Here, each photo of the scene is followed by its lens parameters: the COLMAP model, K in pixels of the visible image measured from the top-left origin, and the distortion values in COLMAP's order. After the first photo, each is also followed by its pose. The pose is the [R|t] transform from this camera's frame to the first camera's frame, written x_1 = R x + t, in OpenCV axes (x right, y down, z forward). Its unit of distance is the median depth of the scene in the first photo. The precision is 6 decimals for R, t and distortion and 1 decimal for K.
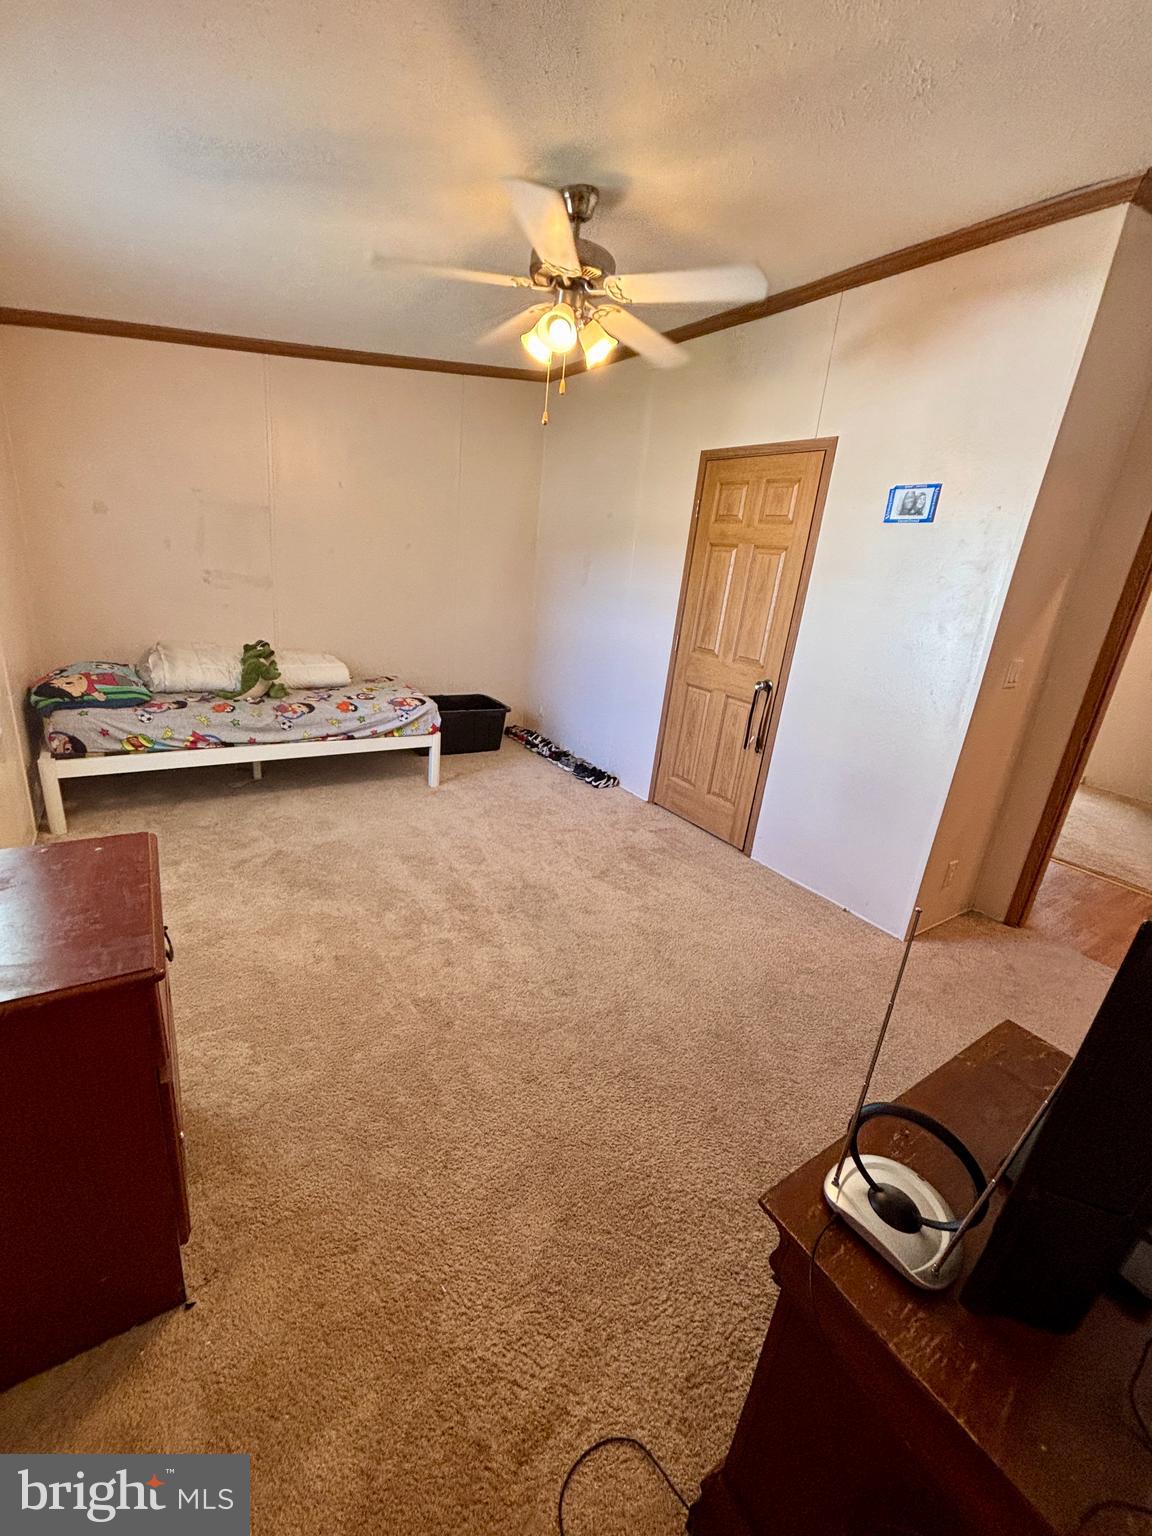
lens RADIAL K [[613.7, 0, 576.0], [0, 613.7, 768.0], [0, 0, 1]] dist [-0.012680, 0.000171]
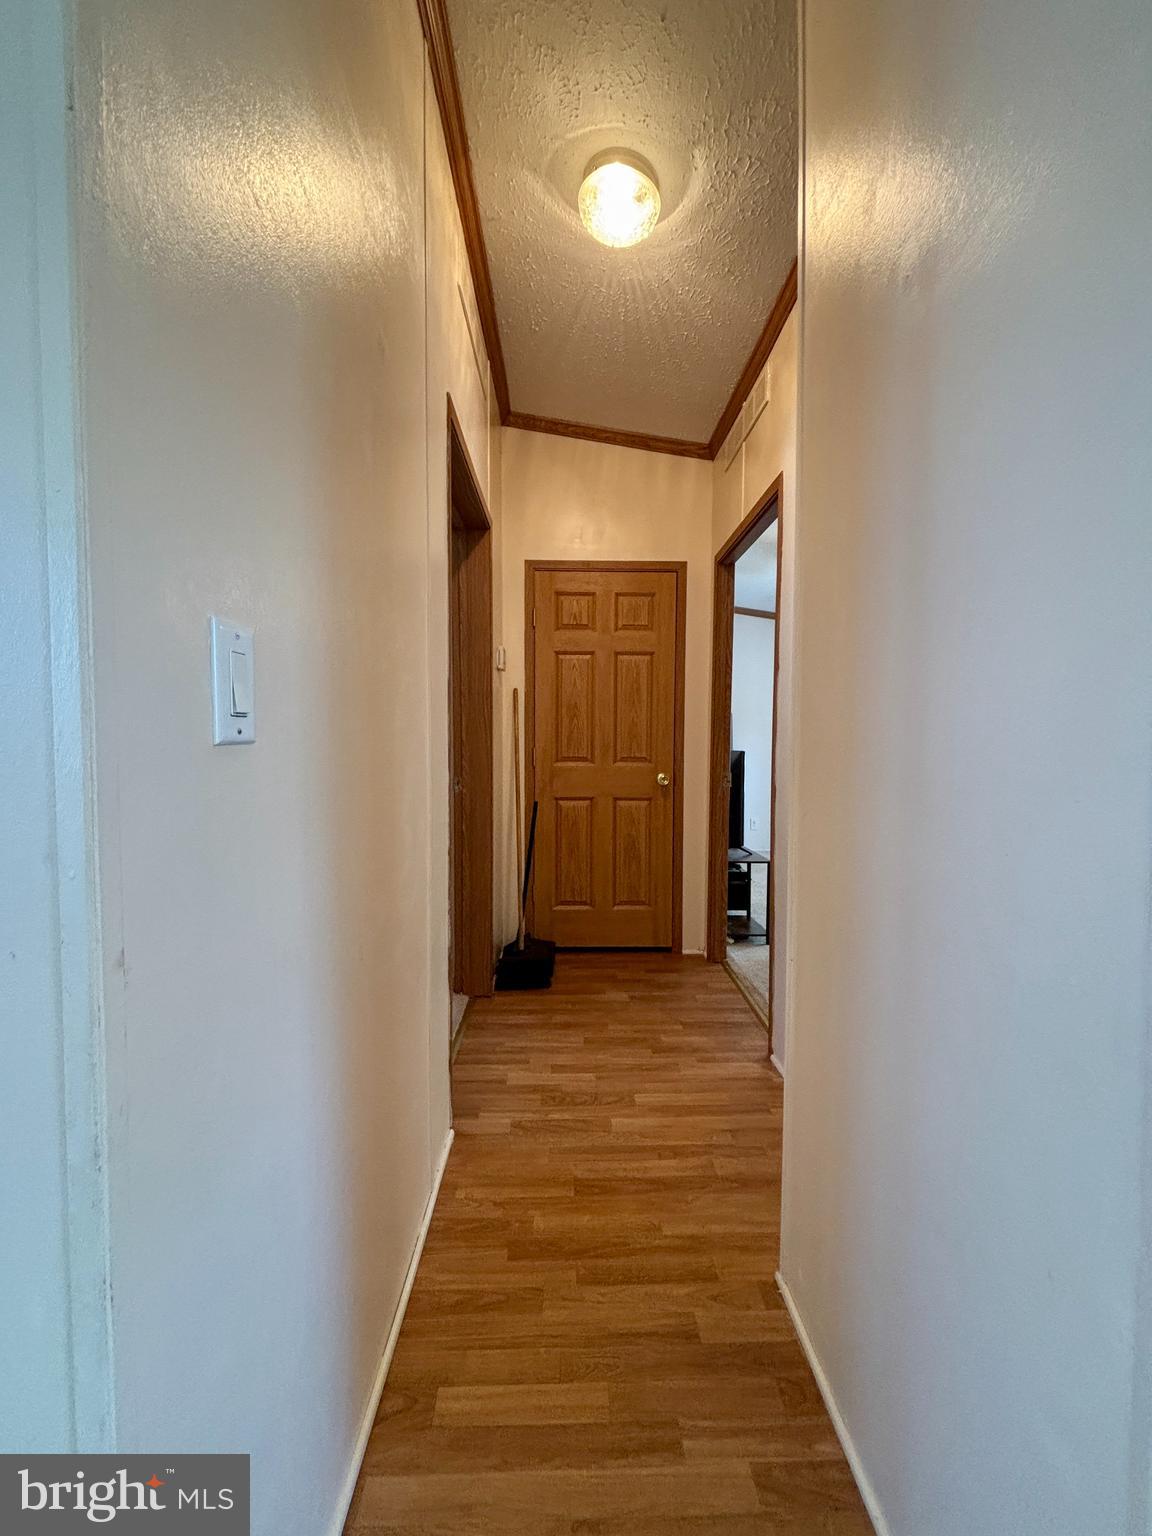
lens RADIAL K [[613.7, 0, 576.0], [0, 613.7, 768.0], [0, 0, 1]] dist [-0.012680, 0.000171]
pose [[0.537347, -0.124332, 0.834146, -0.588199], [0.301772, 0.951933, -0.052509, -0.131777], [-0.787522, 0.279938, 0.549039, 0.500695]]
